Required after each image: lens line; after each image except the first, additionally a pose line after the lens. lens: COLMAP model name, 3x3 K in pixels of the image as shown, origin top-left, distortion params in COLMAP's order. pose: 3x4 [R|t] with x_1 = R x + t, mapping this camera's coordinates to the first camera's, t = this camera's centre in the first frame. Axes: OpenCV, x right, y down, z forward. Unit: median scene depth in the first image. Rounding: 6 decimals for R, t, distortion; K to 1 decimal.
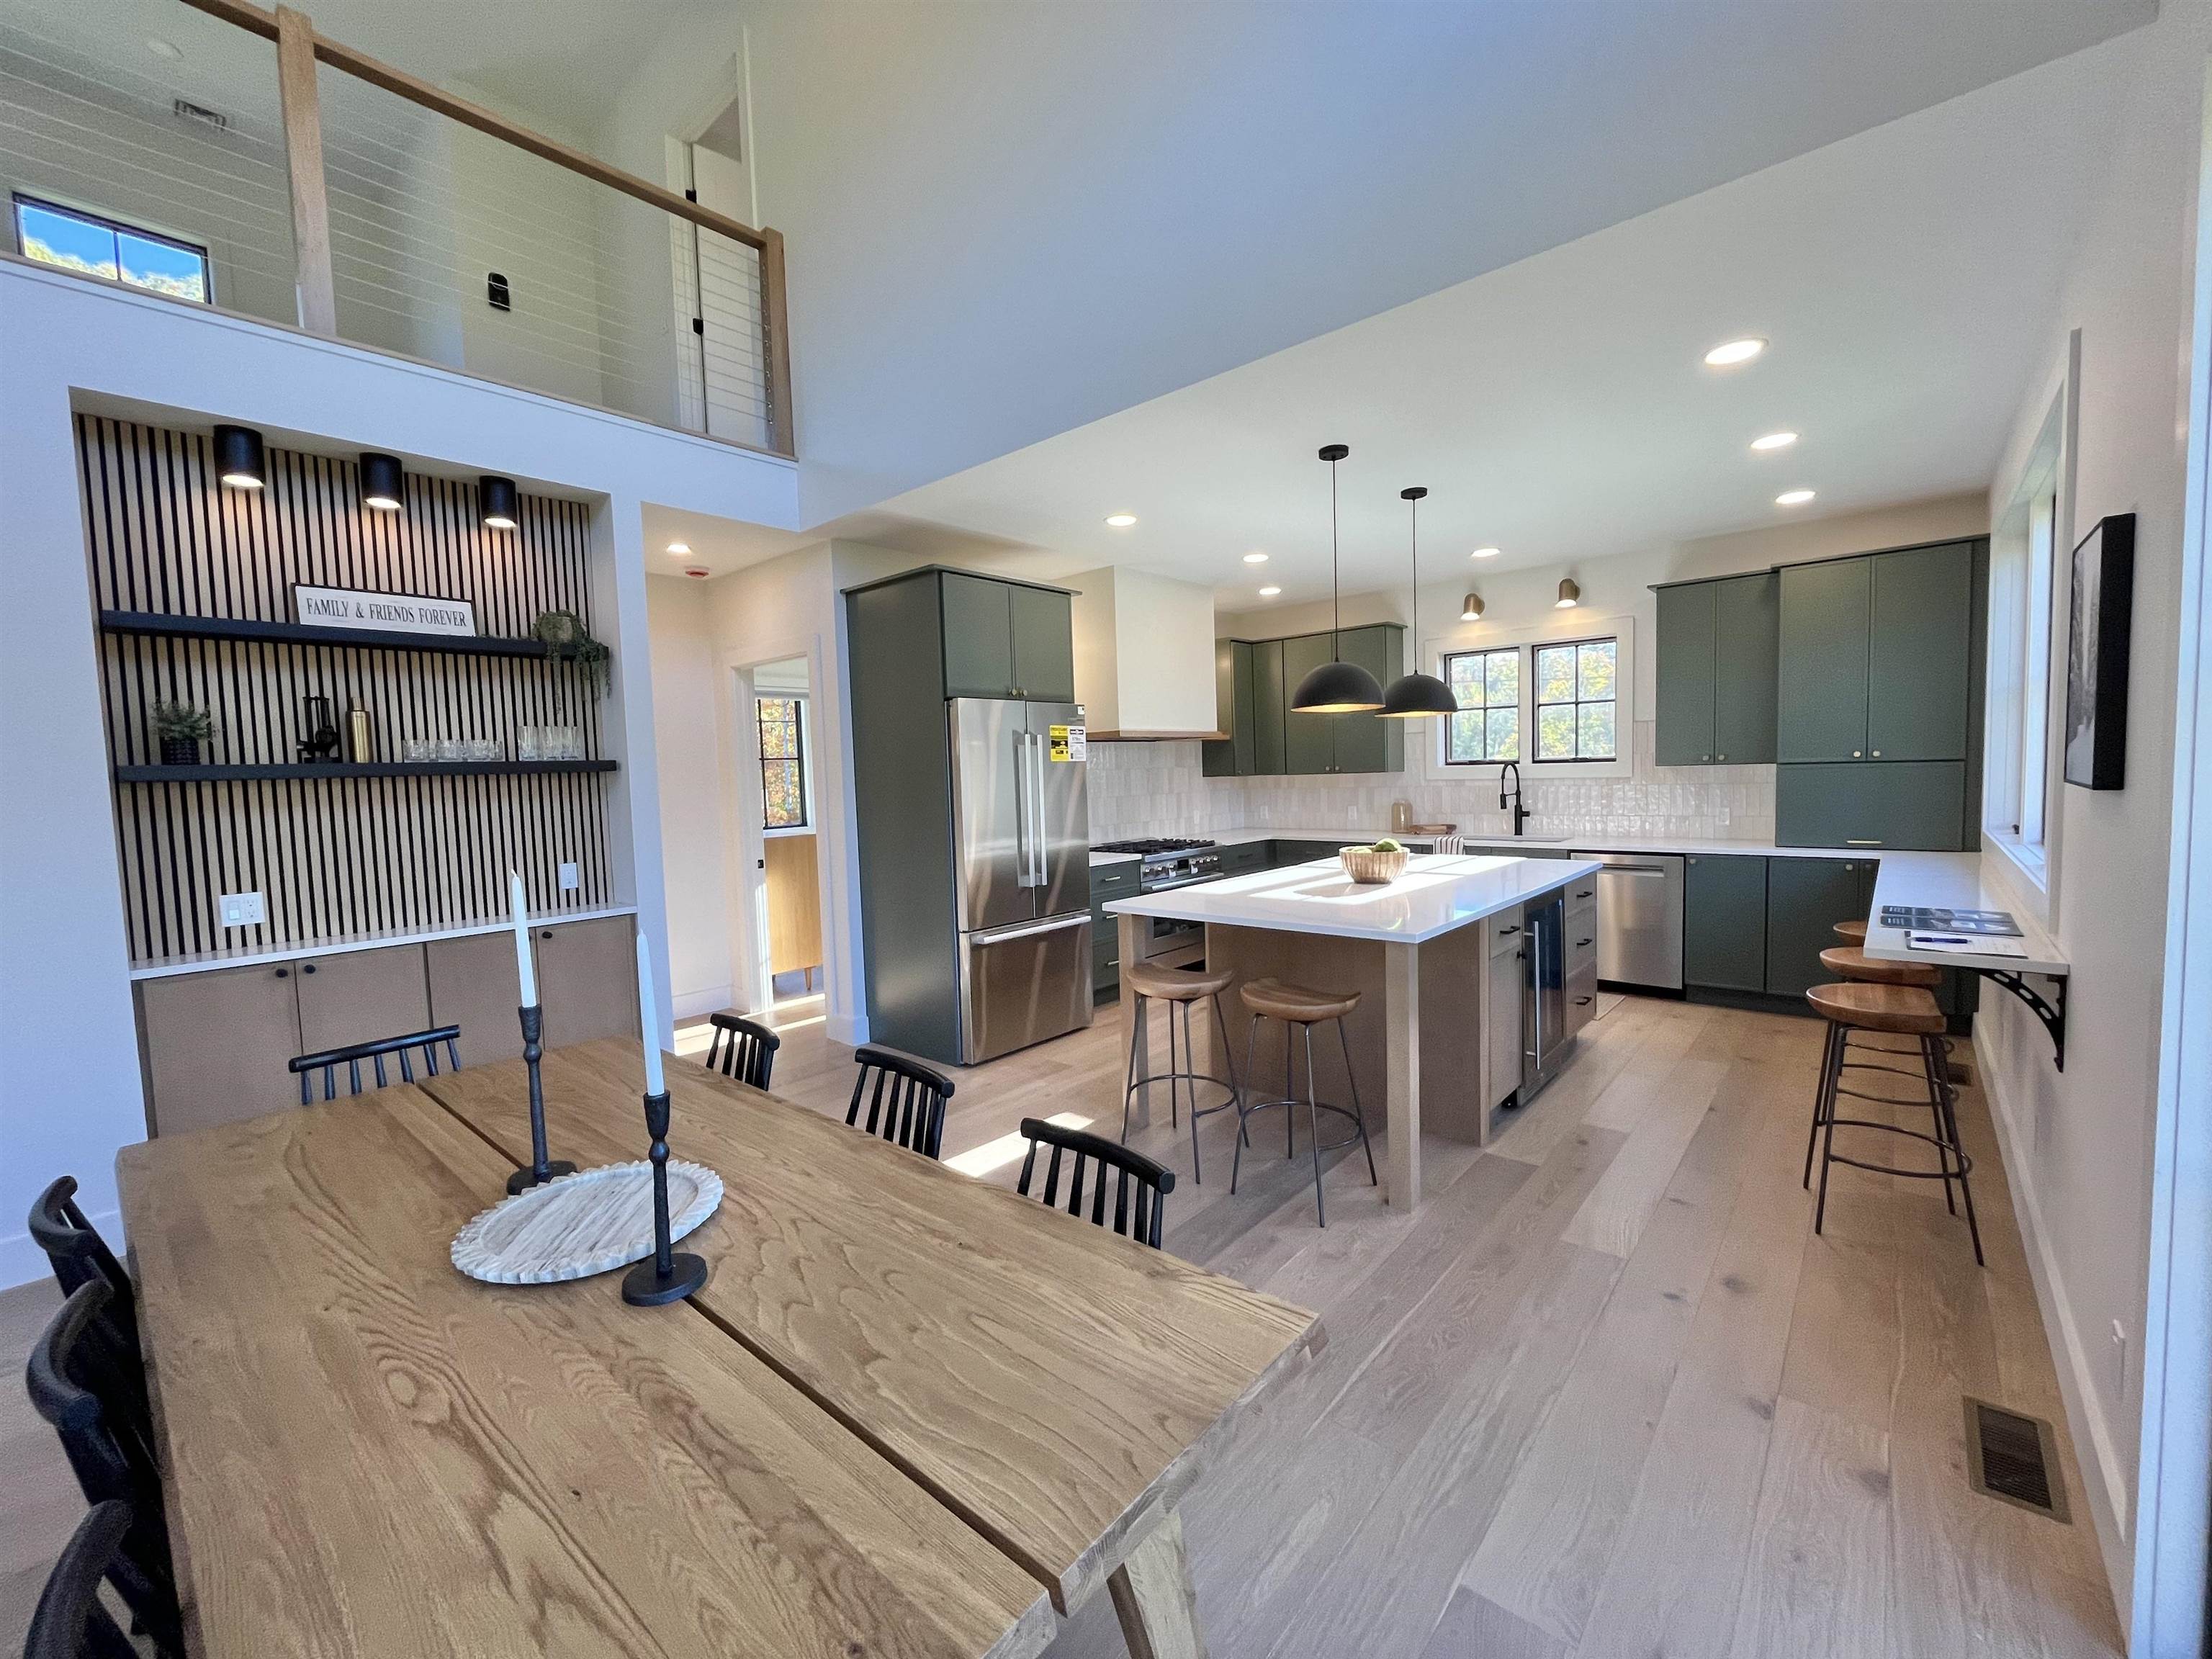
lens RADIAL K [[897.6, 0, 1104.0], [0, 897.6, 826.9], [0, 0, 1]] dist [-0.001539, -0.000643]
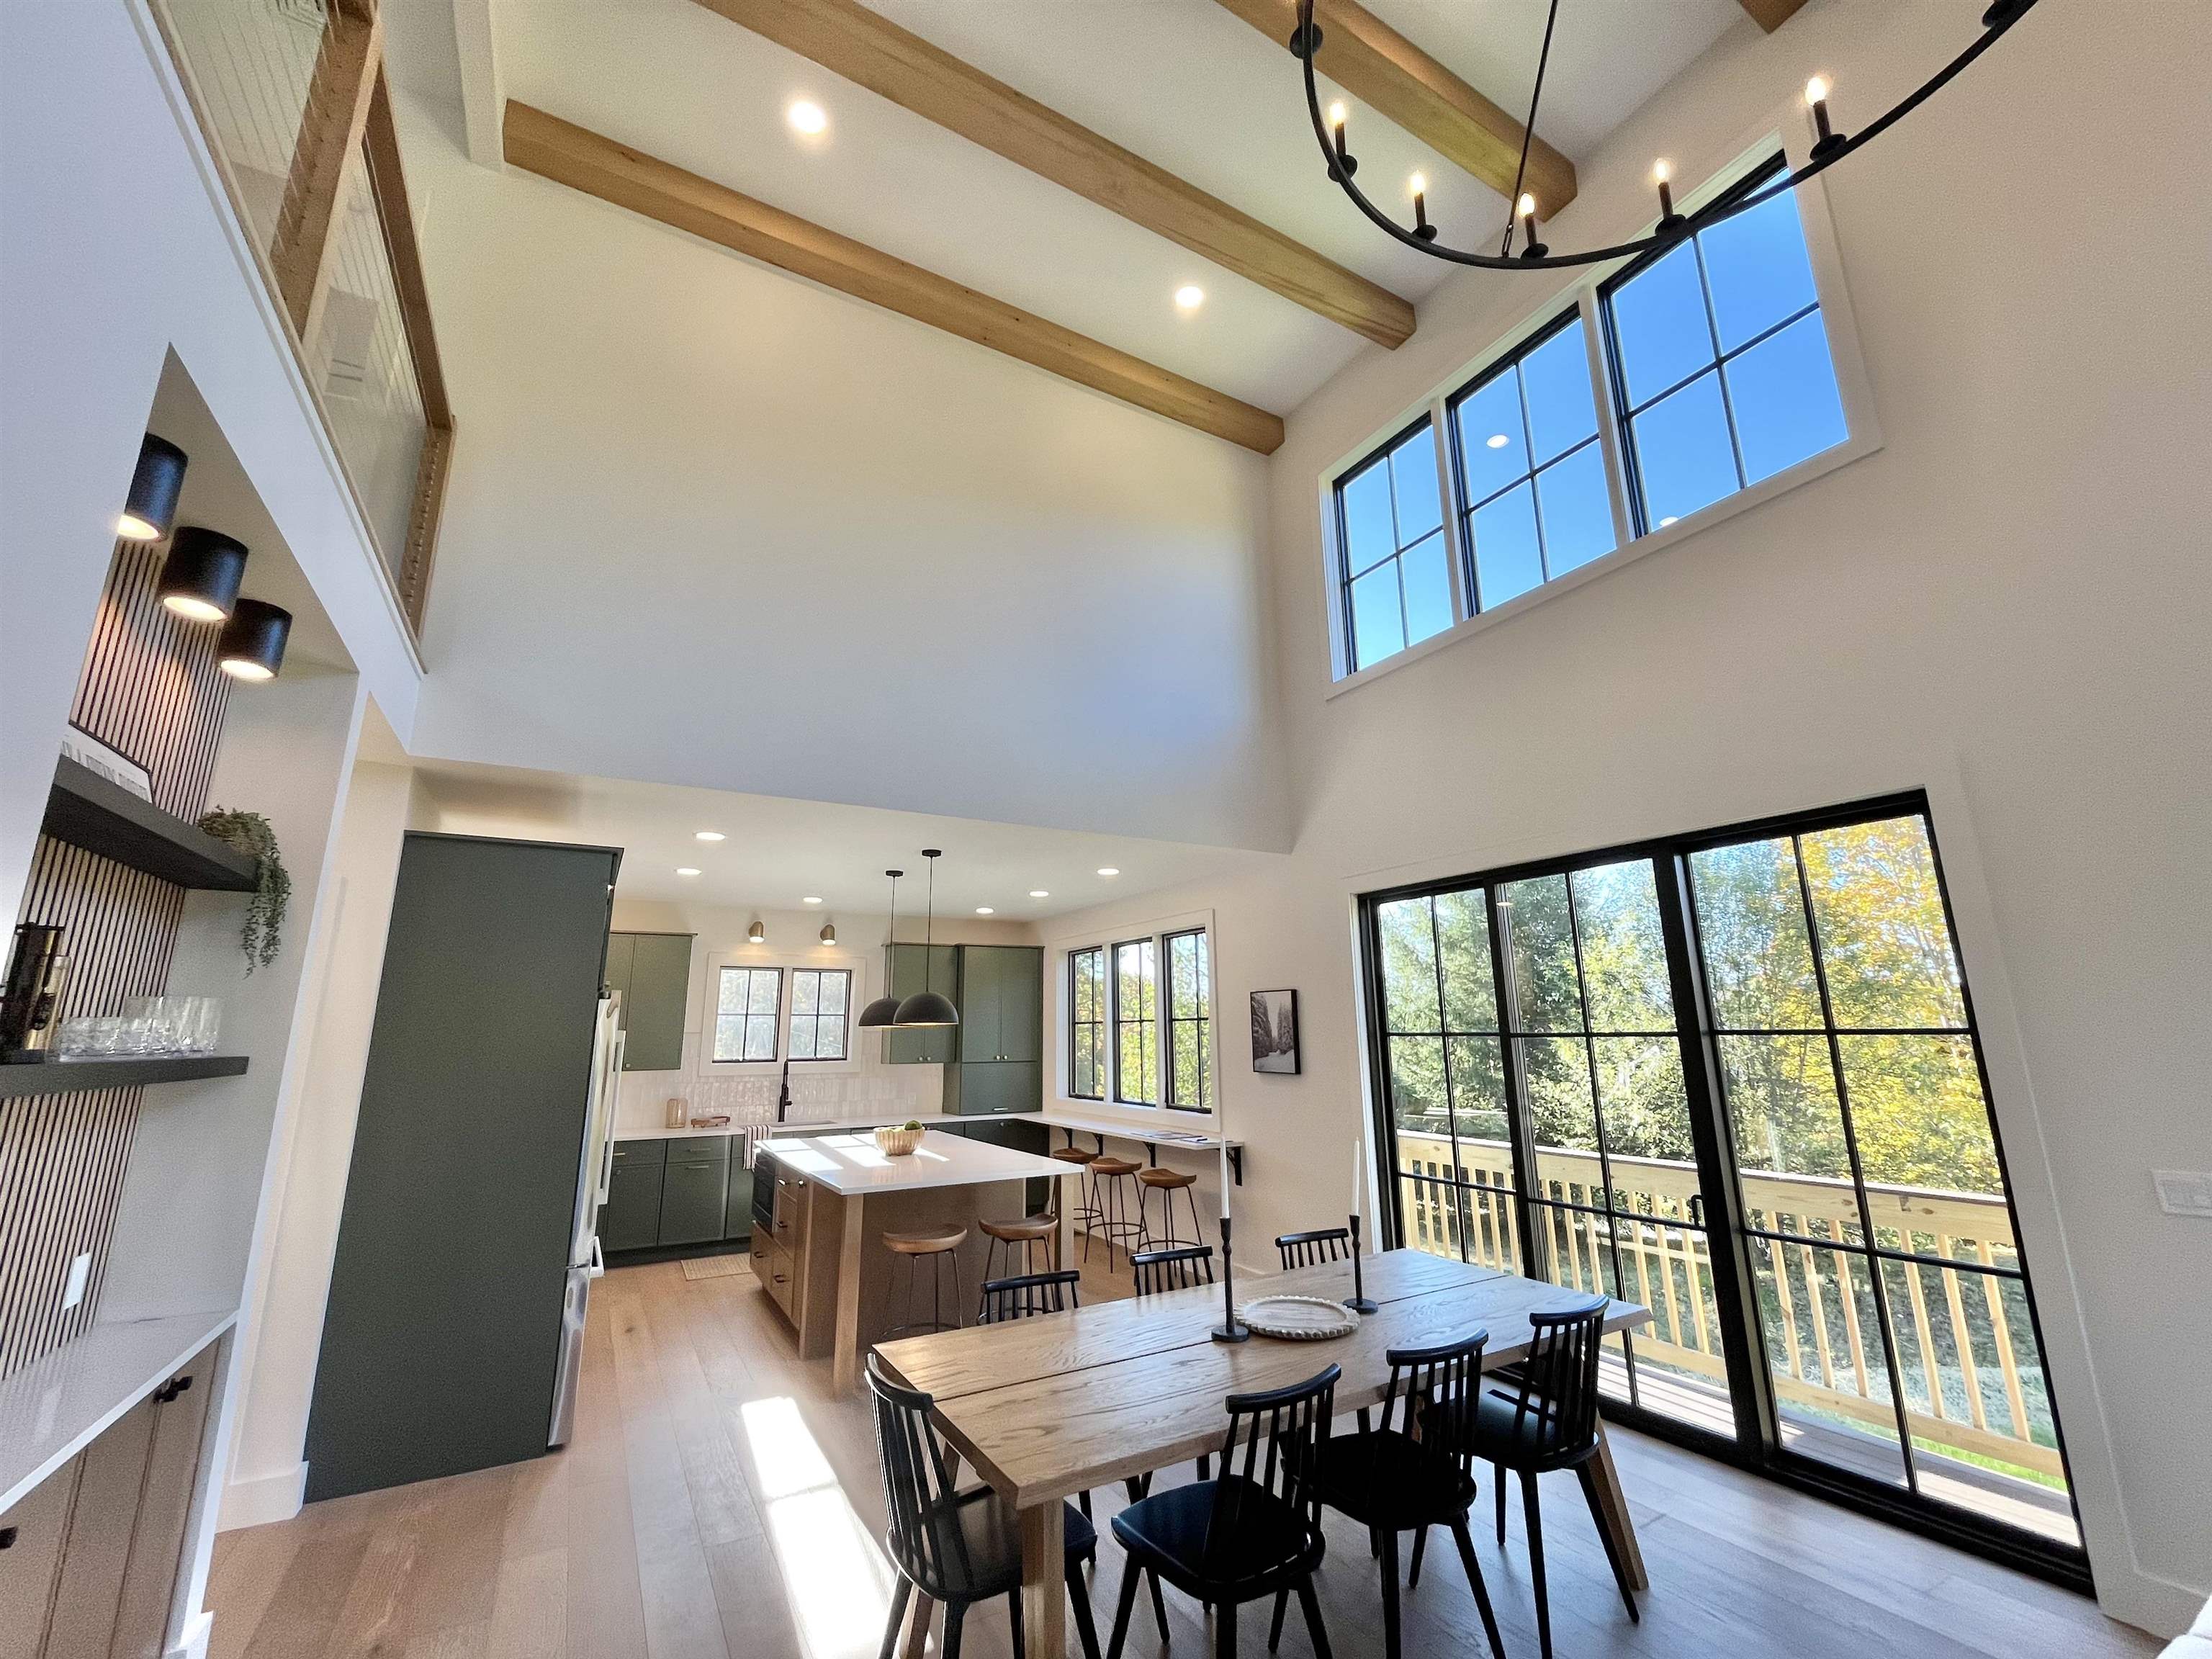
lens RADIAL K [[897.6, 0, 1113.4], [0, 897.6, 830.5], [0, 0, 1]] dist [-0.001539, -0.000643]
pose [[0.306935, 0.238358, 0.921399, -0.639940], [0.063499, 0.960844, -0.269715, -0.013906], [-0.949610, 0.141293, 0.279781, 0.165187]]
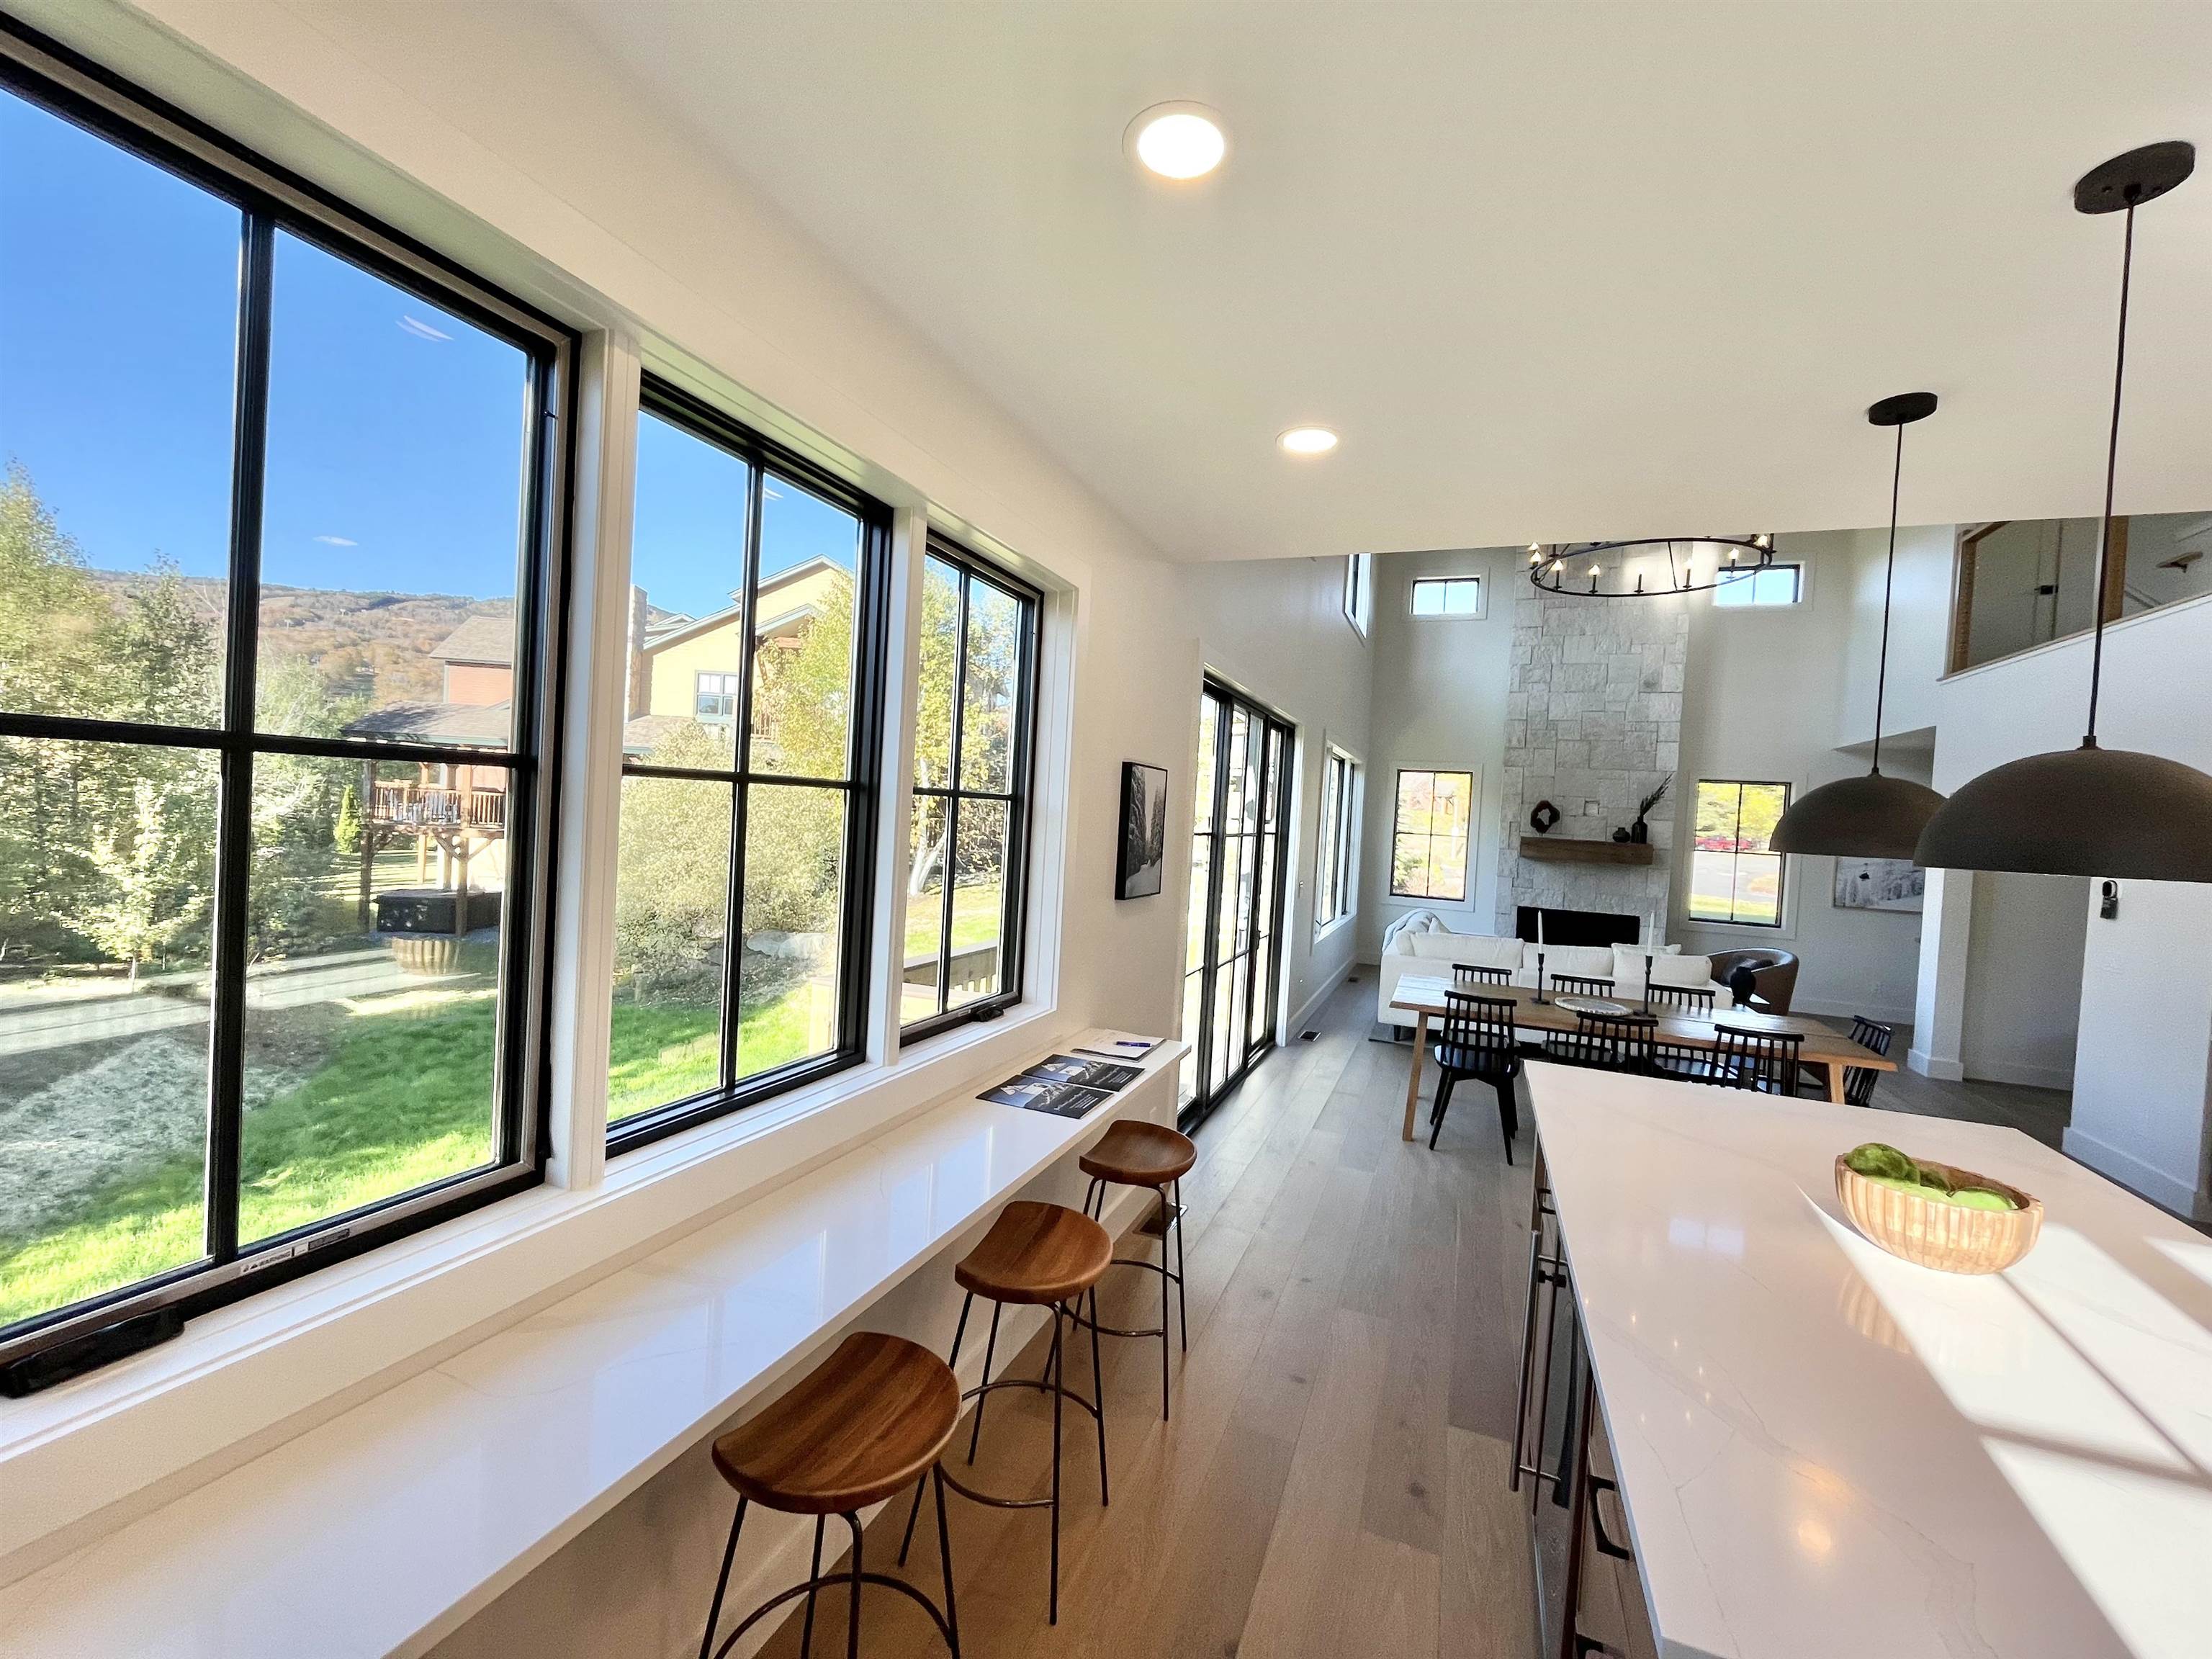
lens RADIAL K [[897.6, 0, 1102.9], [0, 897.6, 830.8], [0, 0, 1]] dist [-0.001539, -0.000643]
pose [[-0.944555, -0.014099, -0.328051, 0.567800], [-0.047421, 0.994461, 0.093799, -0.109636], [0.324911, 0.104155, -0.939992, 0.851110]]
